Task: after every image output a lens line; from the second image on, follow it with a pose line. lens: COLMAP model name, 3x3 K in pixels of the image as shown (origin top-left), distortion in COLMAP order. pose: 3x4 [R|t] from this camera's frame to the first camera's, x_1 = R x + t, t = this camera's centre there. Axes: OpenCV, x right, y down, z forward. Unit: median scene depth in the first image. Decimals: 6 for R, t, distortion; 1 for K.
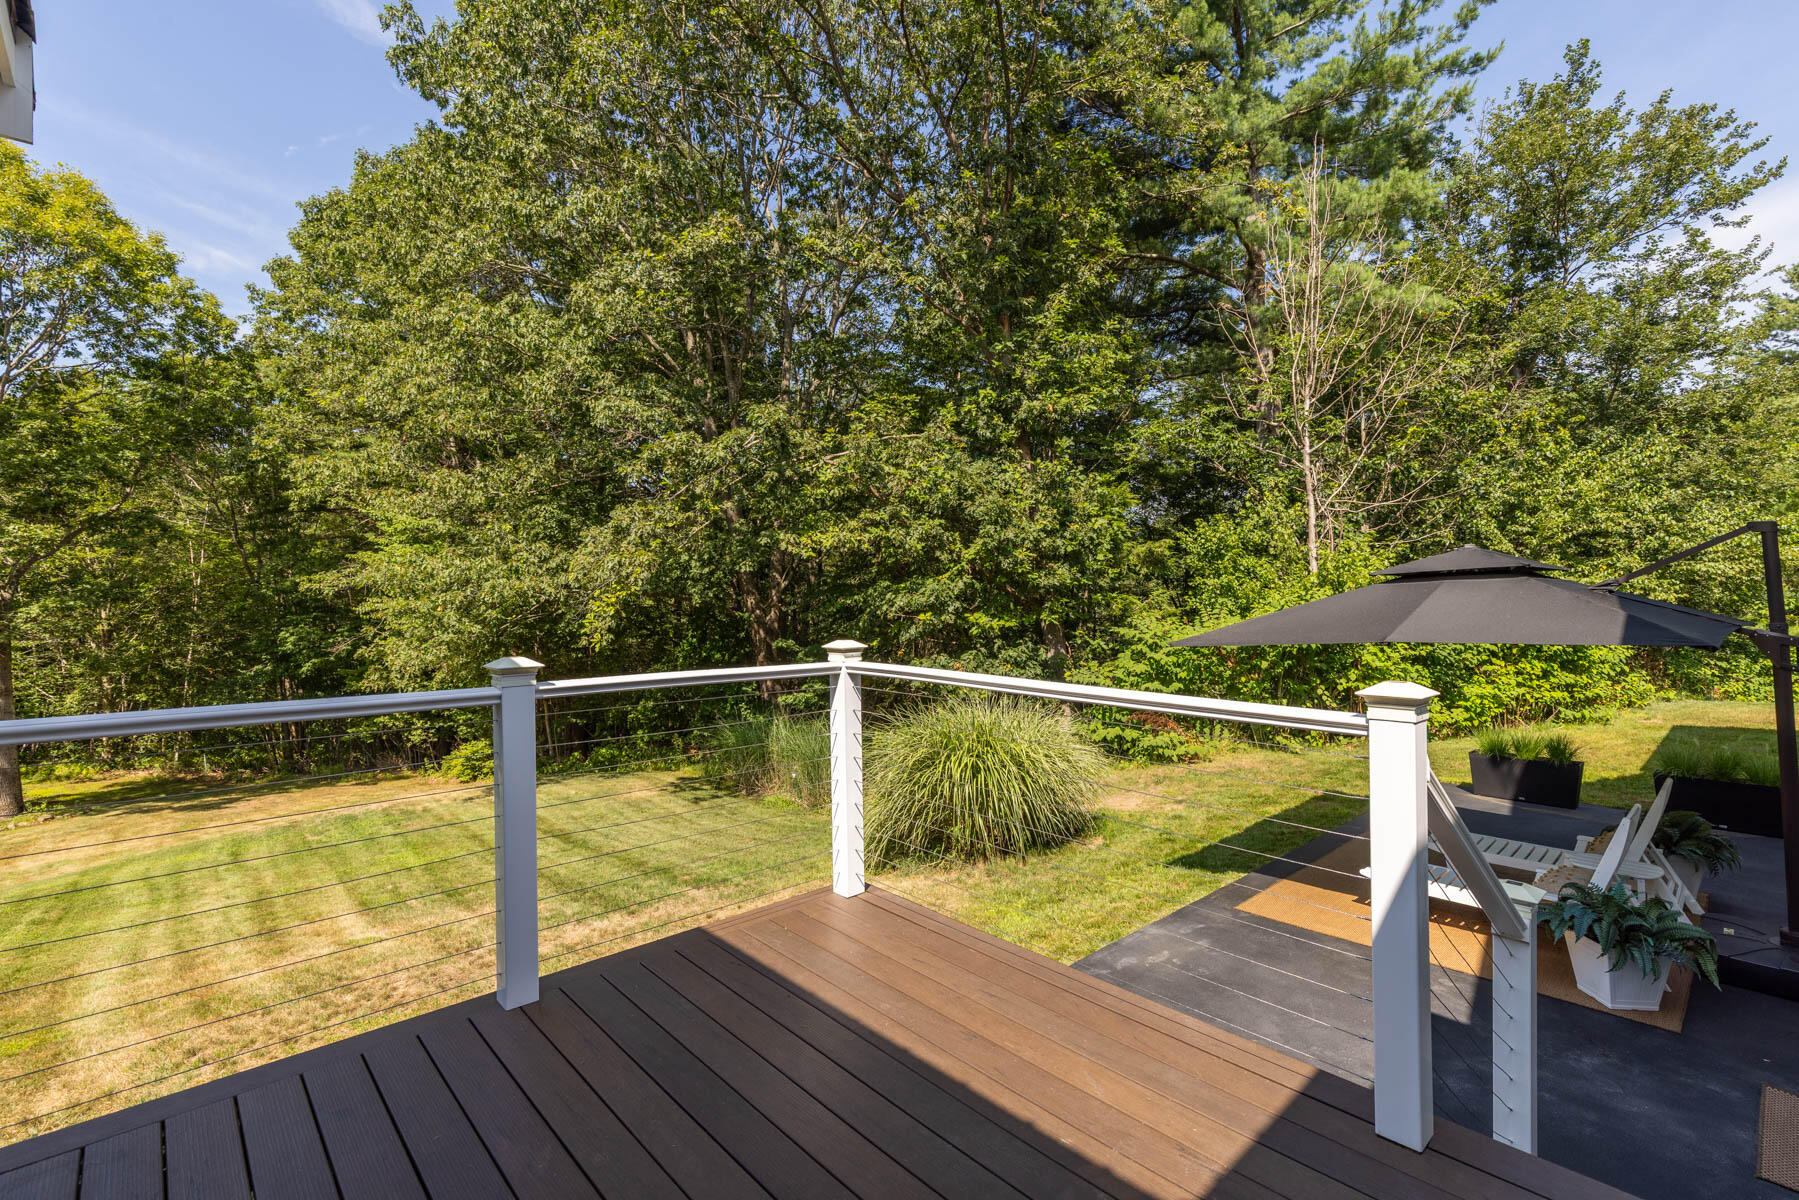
lens RADIAL K [[811.1, 0, 899.5], [0, 811.1, 600.0], [0, 0, 1]] dist [-0.000756, -0.000258]
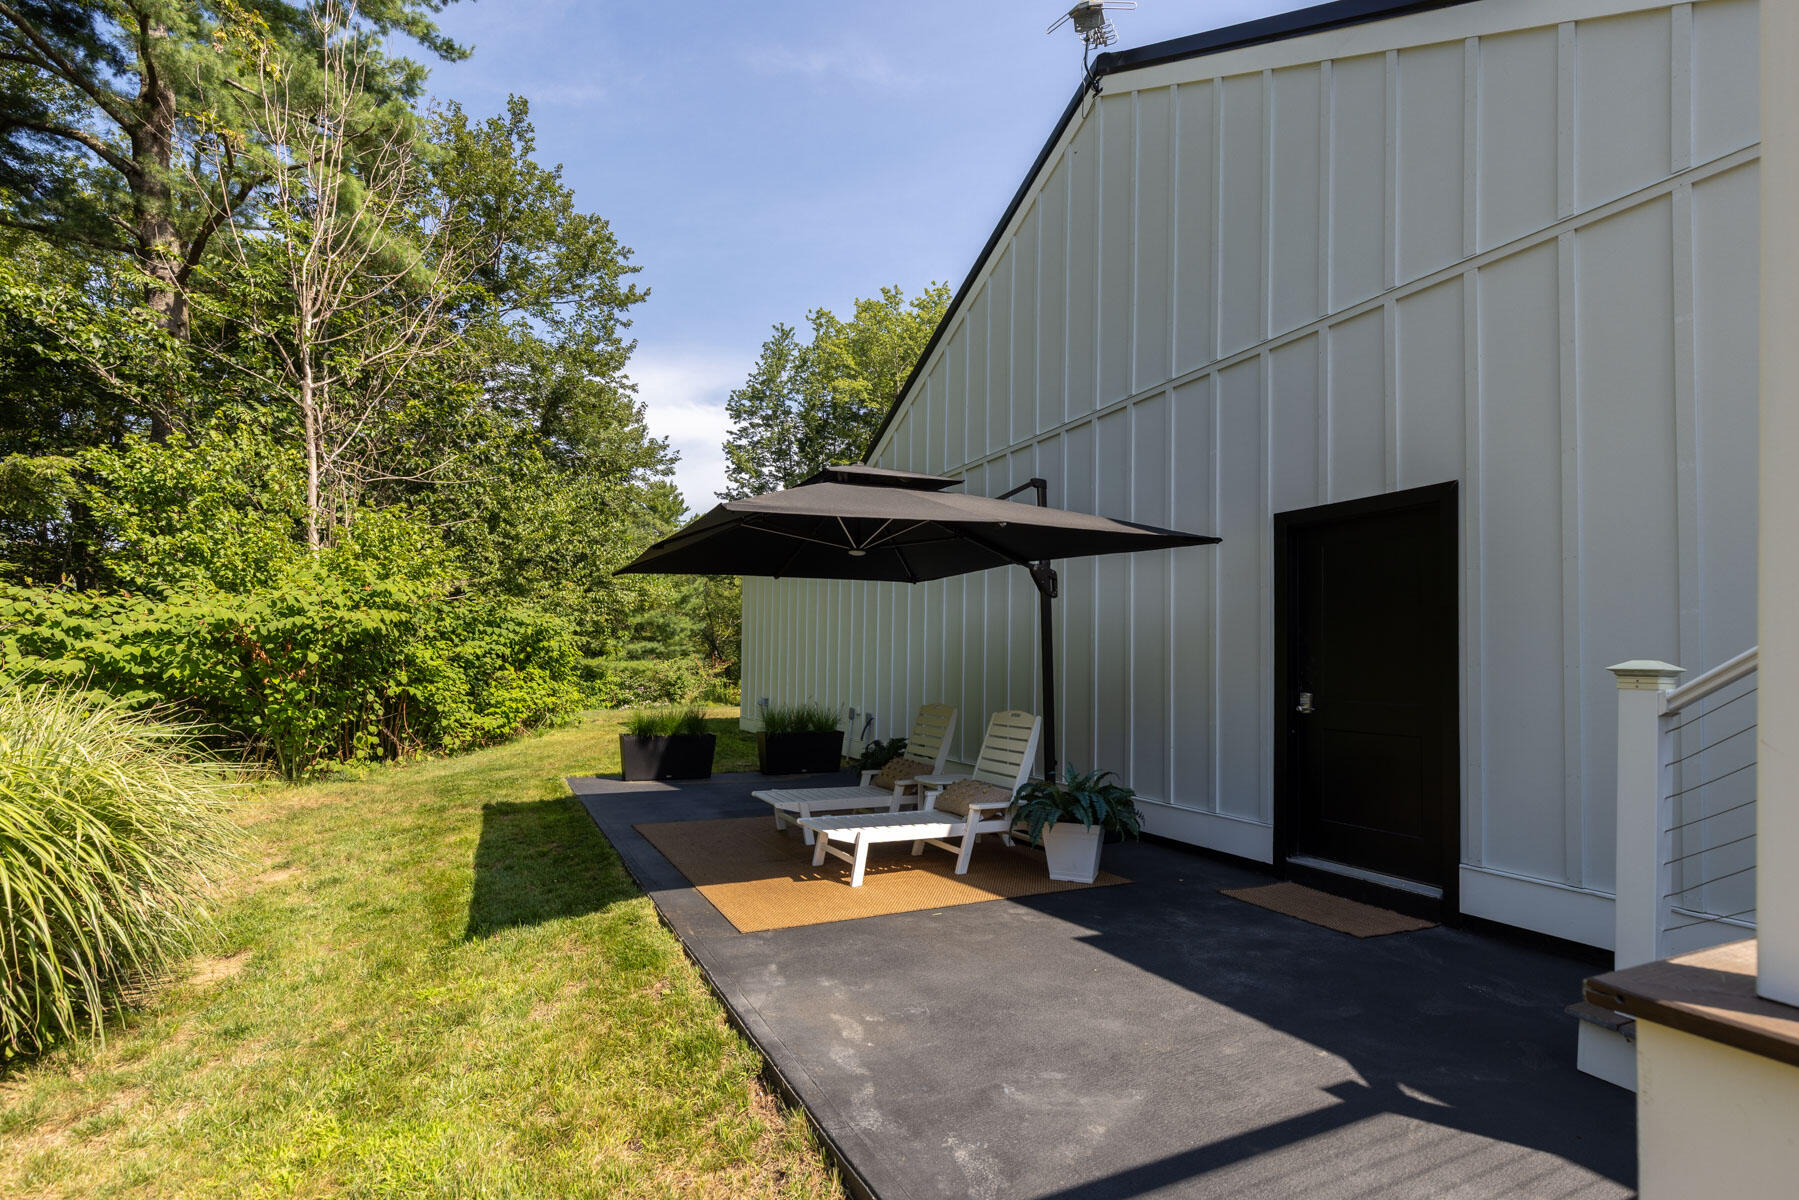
lens RADIAL K [[836.3, 0, 904.1], [0, 836.3, 641.4], [0, 0, 1]] dist [-0.000406, -0.000195]
pose [[0.266726, 0.038817, 0.962990, -0.135498], [-0.018058, 0.999214, -0.035276, 0.120854], [-0.963603, -0.007980, 0.267218, 0.494058]]
